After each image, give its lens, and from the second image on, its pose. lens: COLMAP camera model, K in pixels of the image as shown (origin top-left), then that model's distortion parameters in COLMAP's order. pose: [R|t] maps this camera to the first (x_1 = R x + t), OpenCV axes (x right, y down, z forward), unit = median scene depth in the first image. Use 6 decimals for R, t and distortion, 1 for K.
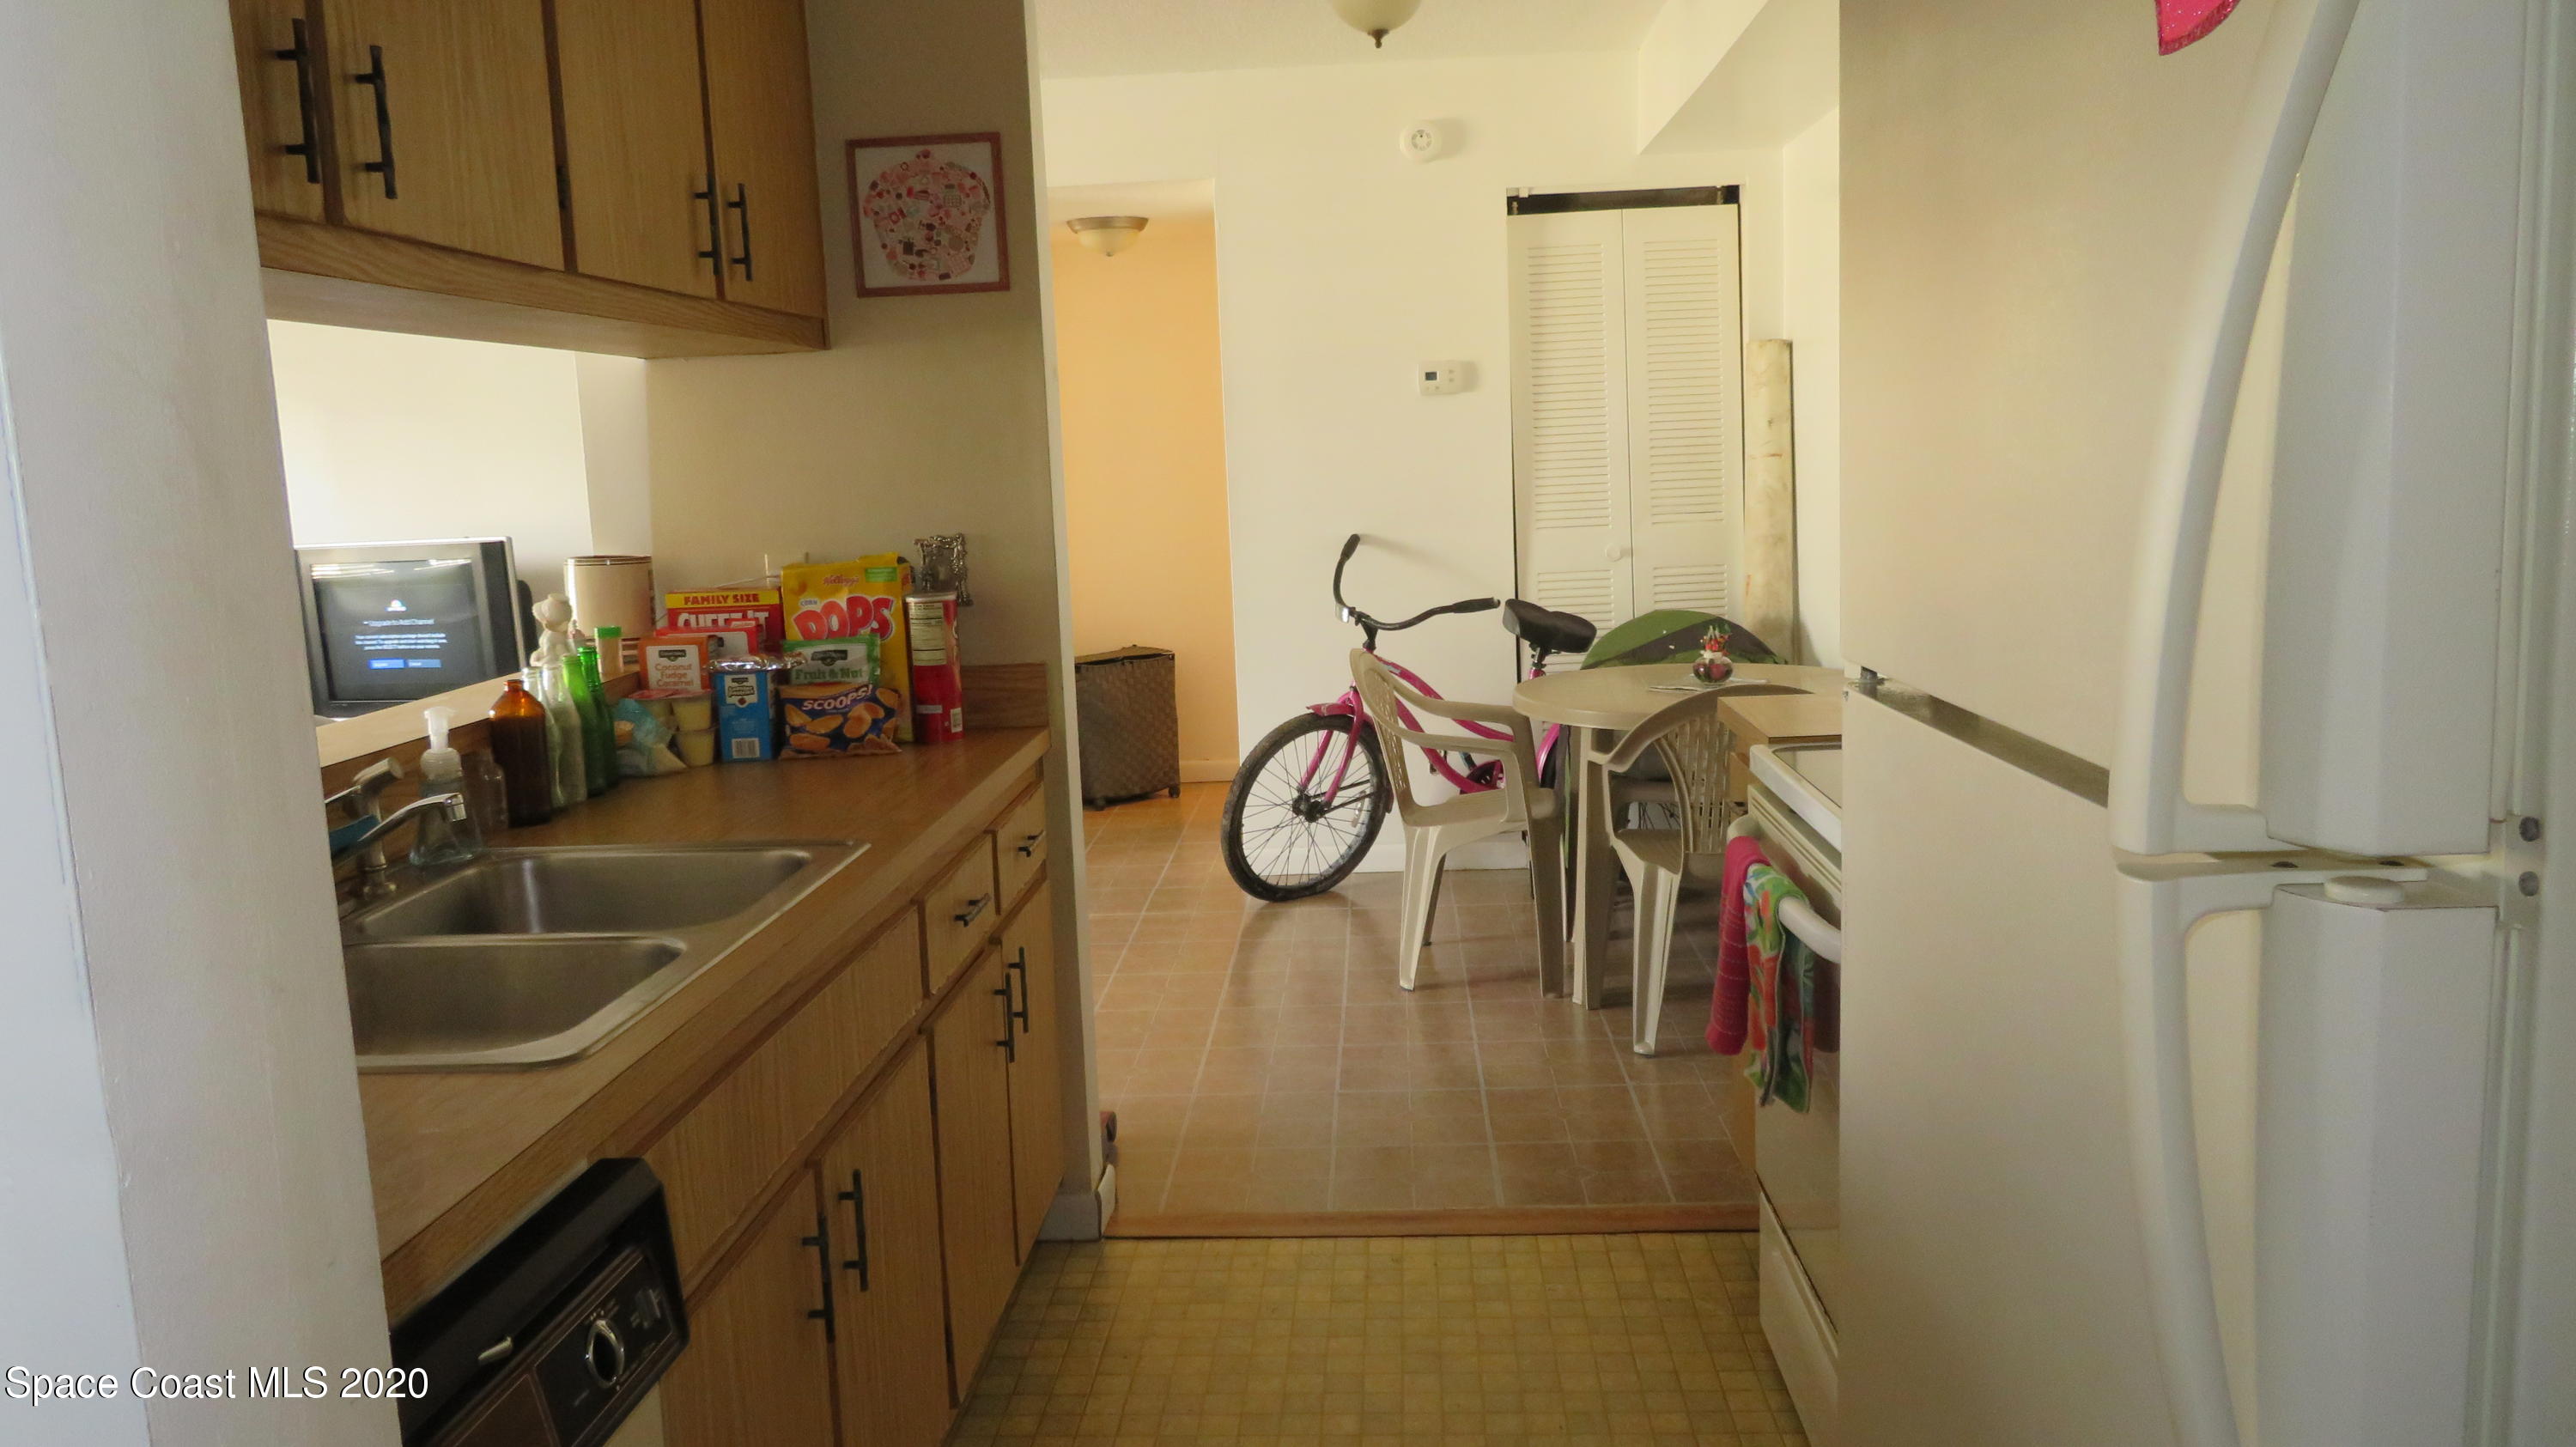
lens RADIAL K [[1854.7, 0, 1288.1], [0, 1854.7, 722.9], [0, 0, 1]] dist [-0.003248, -0.004090]
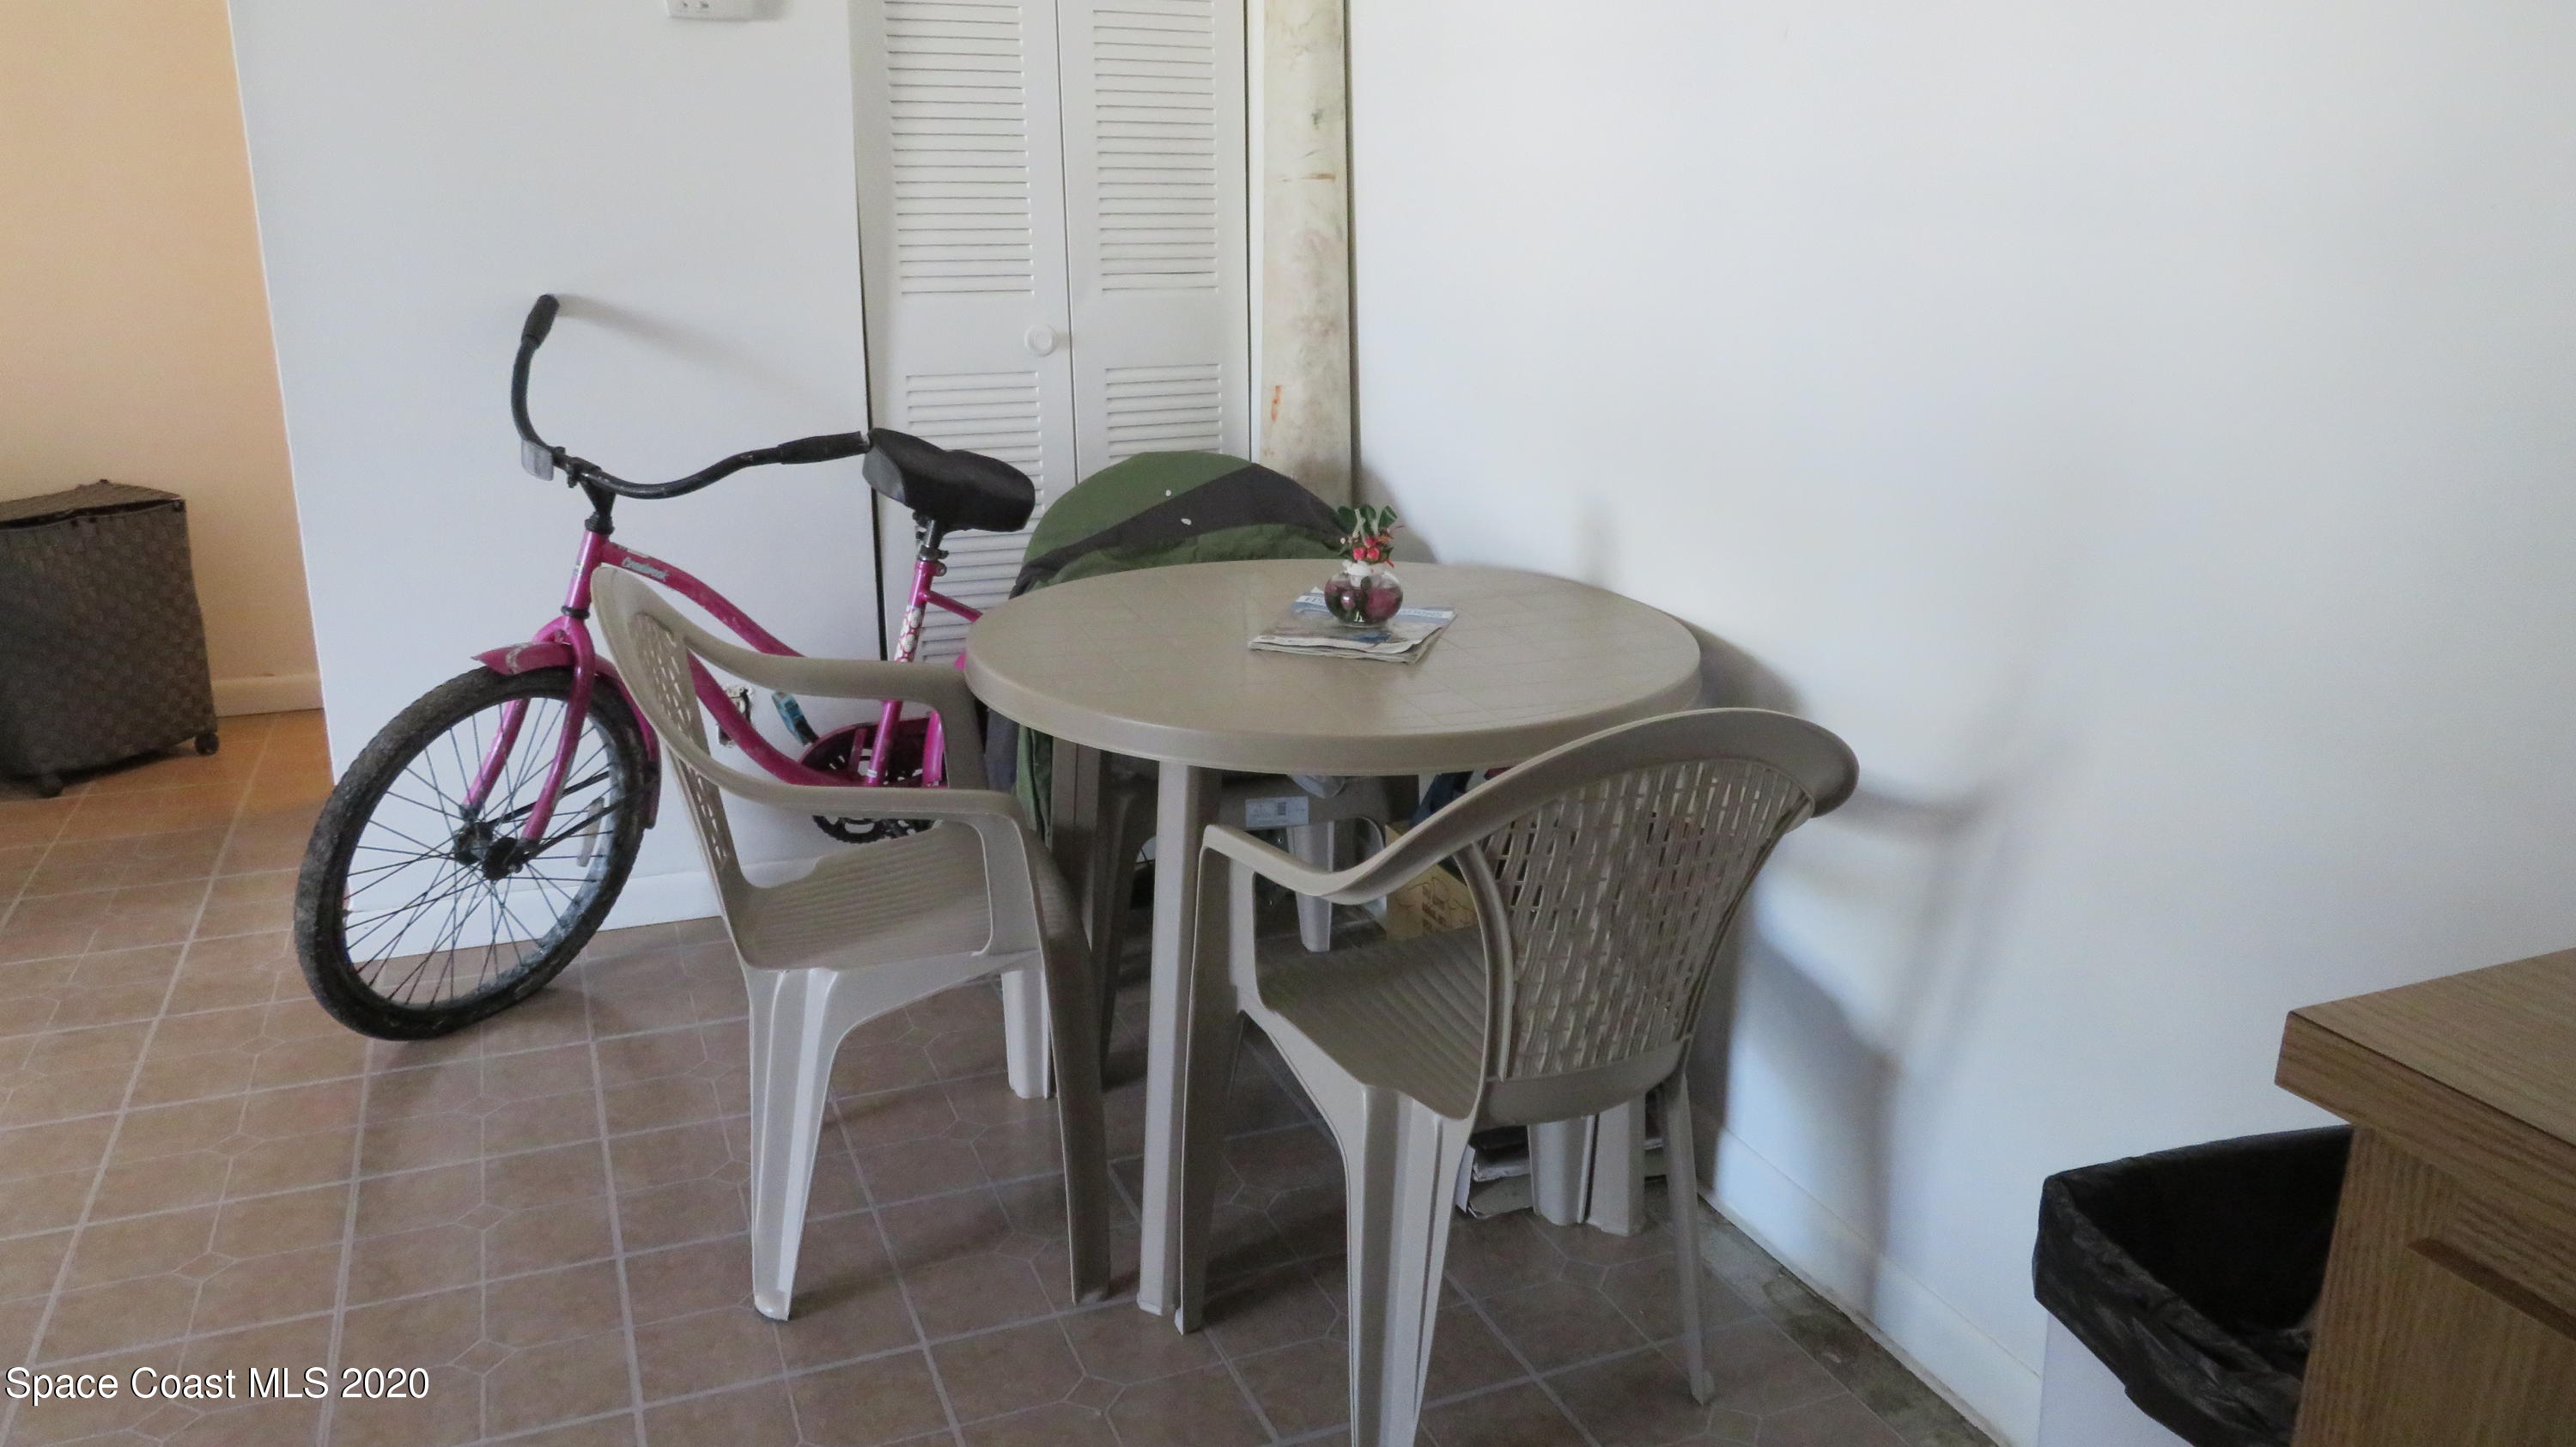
lens RADIAL K [[1854.7, 0, 1288.9], [0, 1854.7, 722.1], [0, 0, 1]] dist [-0.003248, -0.004090]
pose [[0.901554, -0.070698, 0.426852, -0.005606], [0.015604, 0.991231, 0.131218, -0.051502], [-0.432386, -0.111640, 0.894751, 0.465024]]
